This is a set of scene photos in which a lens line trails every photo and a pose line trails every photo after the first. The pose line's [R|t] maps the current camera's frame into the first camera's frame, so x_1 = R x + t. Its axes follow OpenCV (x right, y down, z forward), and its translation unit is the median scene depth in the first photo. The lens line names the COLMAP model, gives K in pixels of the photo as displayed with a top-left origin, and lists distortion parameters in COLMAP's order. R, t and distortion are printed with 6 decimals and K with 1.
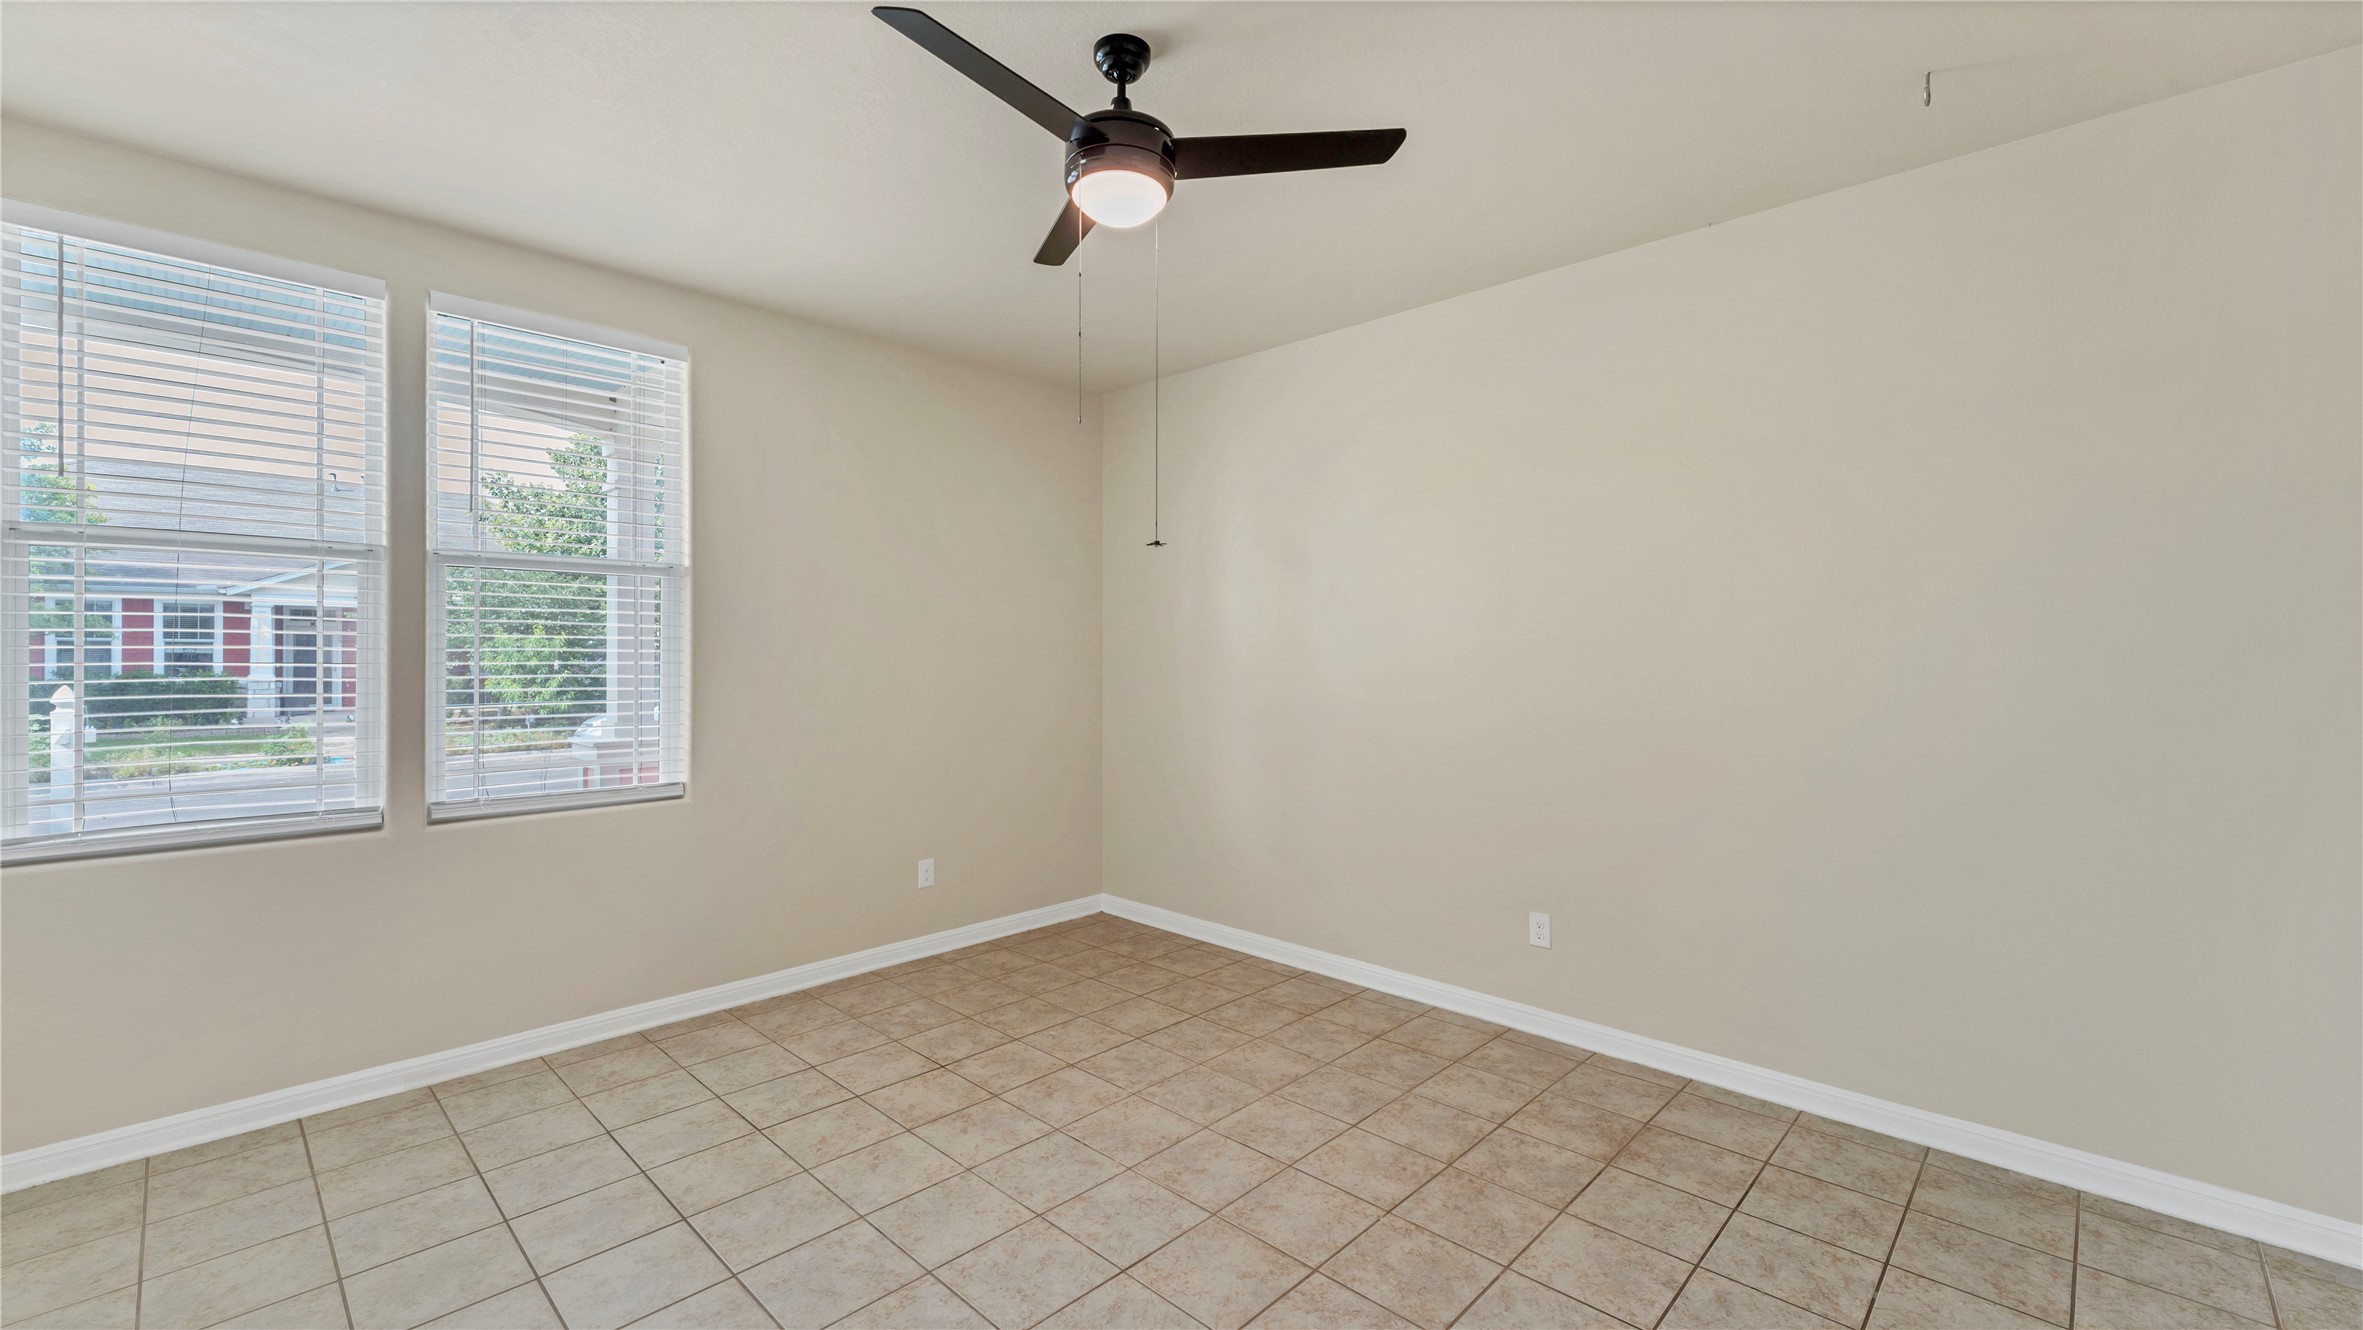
lens RADIAL K [[972.5, 0, 1180.0], [0, 972.5, 650.5], [0, 0, 1]] dist [0.001515, 0.001988]
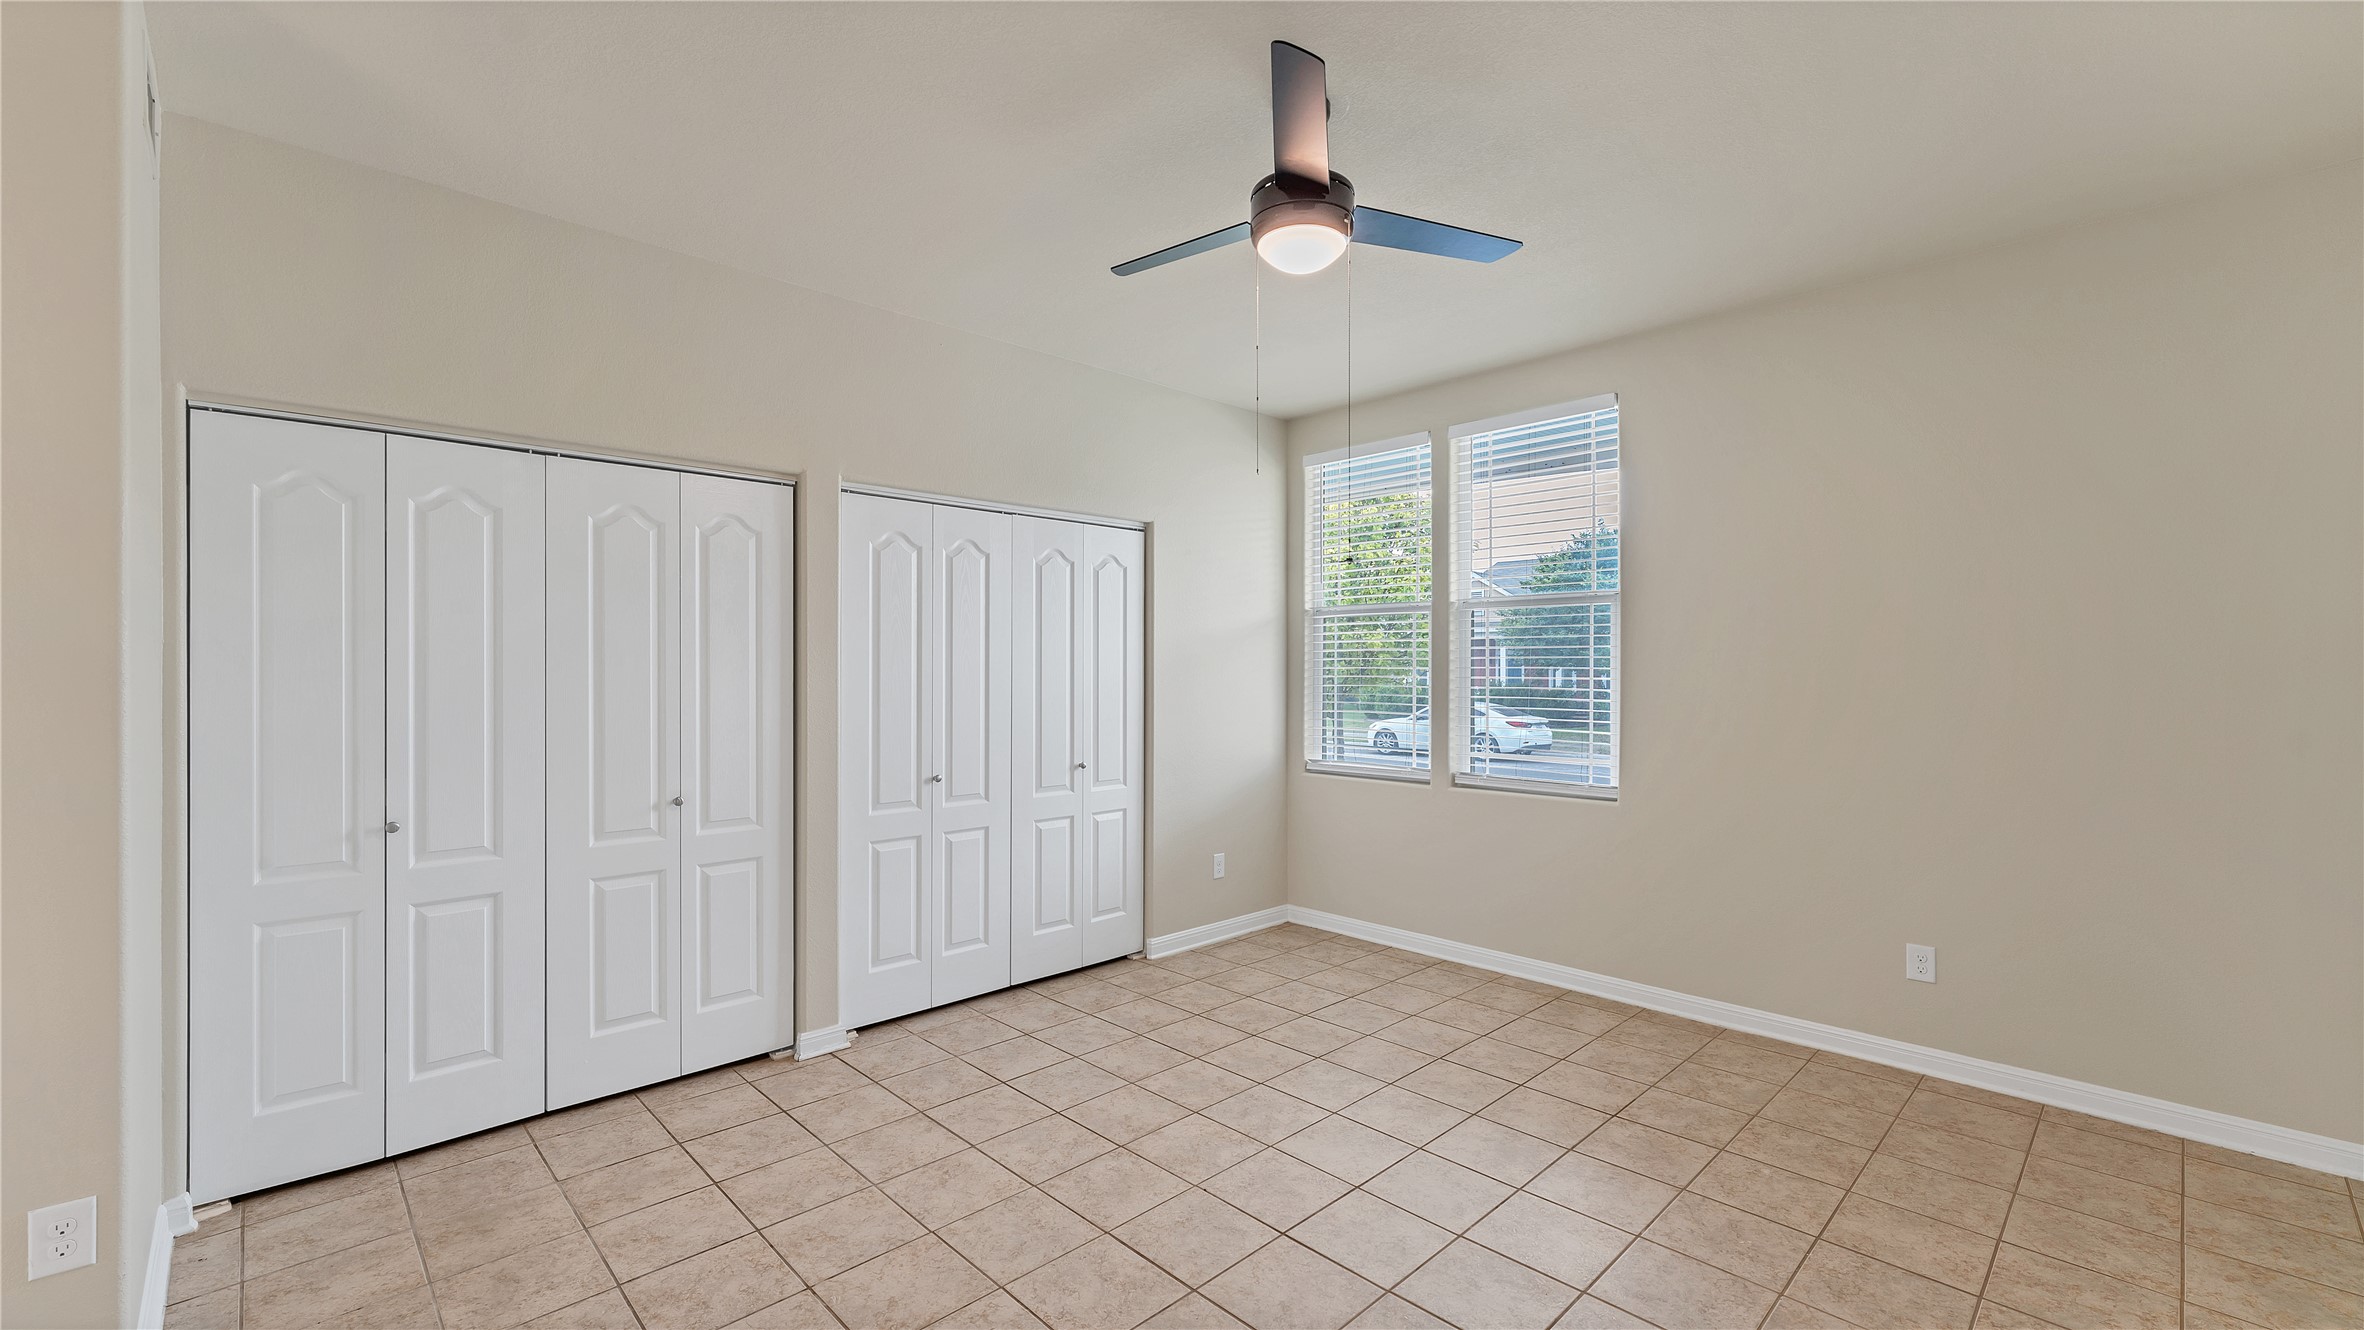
lens RADIAL K [[972.9, 0, 1181.3], [0, 972.9, 675.3], [0, 0, 1]] dist [0.001515, 0.001988]
pose [[-0.043555, 0.003670, -0.999044, 0.667116], [0.004327, 0.999985, 0.003485, 0.002455], [0.999042, -0.004171, -0.043570, 0.600172]]
